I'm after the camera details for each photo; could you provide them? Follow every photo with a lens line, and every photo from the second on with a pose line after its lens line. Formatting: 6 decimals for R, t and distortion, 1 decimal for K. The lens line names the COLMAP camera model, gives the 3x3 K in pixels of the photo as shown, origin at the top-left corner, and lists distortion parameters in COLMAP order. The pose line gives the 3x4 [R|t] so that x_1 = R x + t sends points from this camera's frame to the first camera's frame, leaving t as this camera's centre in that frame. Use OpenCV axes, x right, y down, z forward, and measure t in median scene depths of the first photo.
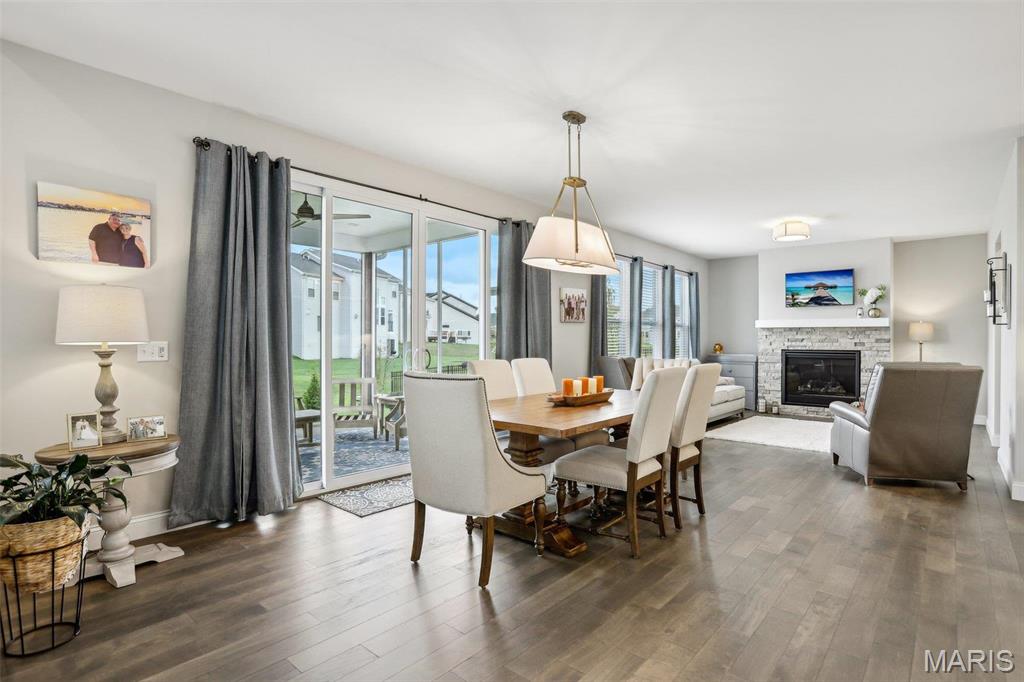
lens RADIAL K [[528.2, 0, 505.3], [0, 528.2, 340.5], [0, 0, 1]] dist [-0.075175, 0.036223]
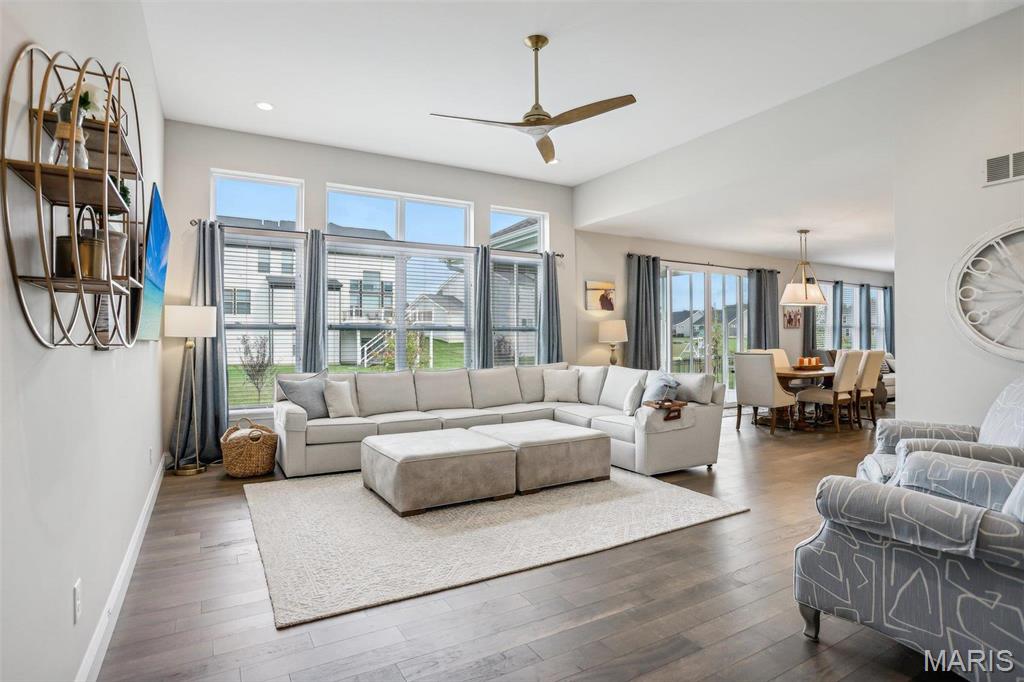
lens RADIAL K [[528.2, 0, 505.3], [0, 528.2, 340.5], [0, 0, 1]] dist [-0.075175, 0.036223]
pose [[0.945772, -0.005415, -0.324787, -0.339544], [0.005058, 0.999985, -0.001943, 0.002193], [0.324793, 0.000195, 0.945785, -1.385585]]
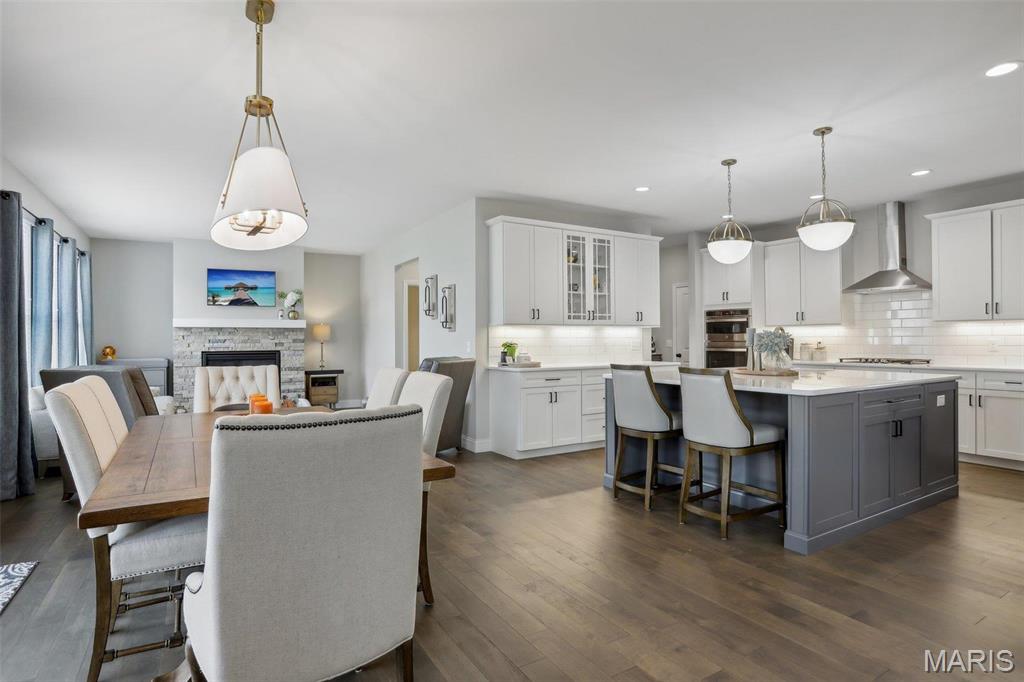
lens RADIAL K [[528.2, 0, 505.3], [0, 528.2, 340.5], [0, 0, 1]] dist [-0.075175, 0.036223]
pose [[0.307670, -0.004549, 0.951482, -0.413740], [0.007659, 0.999968, 0.002305, 0.000571], [-0.951462, 0.006578, 0.307695, 0.533114]]
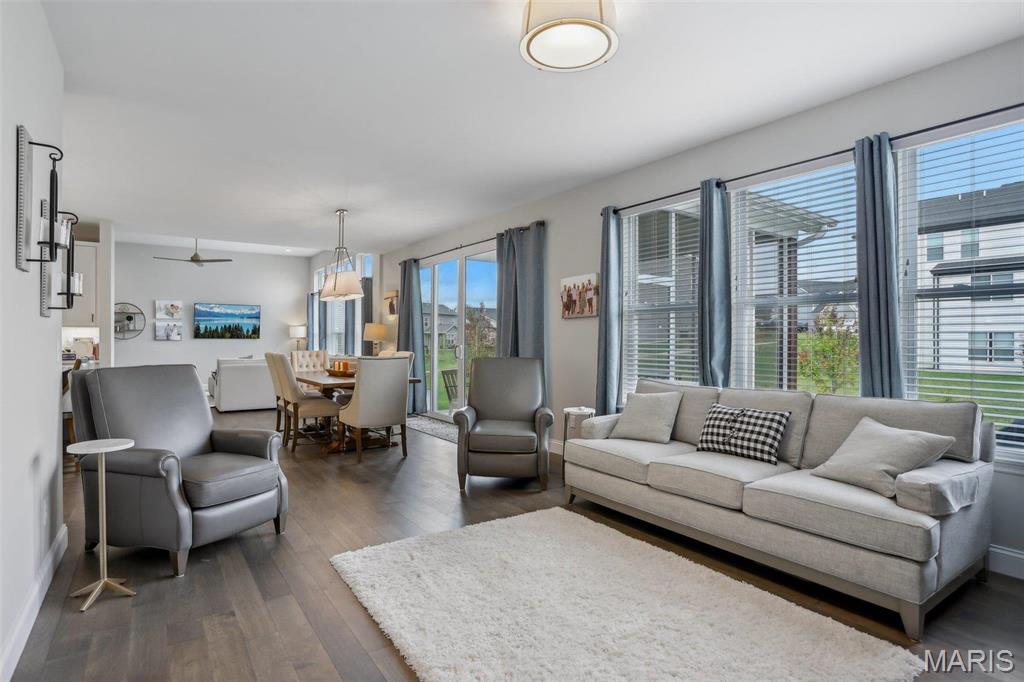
lens RADIAL K [[528.4, 0, 508.5], [0, 528.4, 332.7], [0, 0, 1]] dist [-0.077459, 0.037566]
pose [[-0.236239, -0.014760, -0.971583, 1.803749], [-0.003249, 0.999891, -0.014400, 0.001164], [0.971690, -0.000245, -0.236261, 2.079905]]
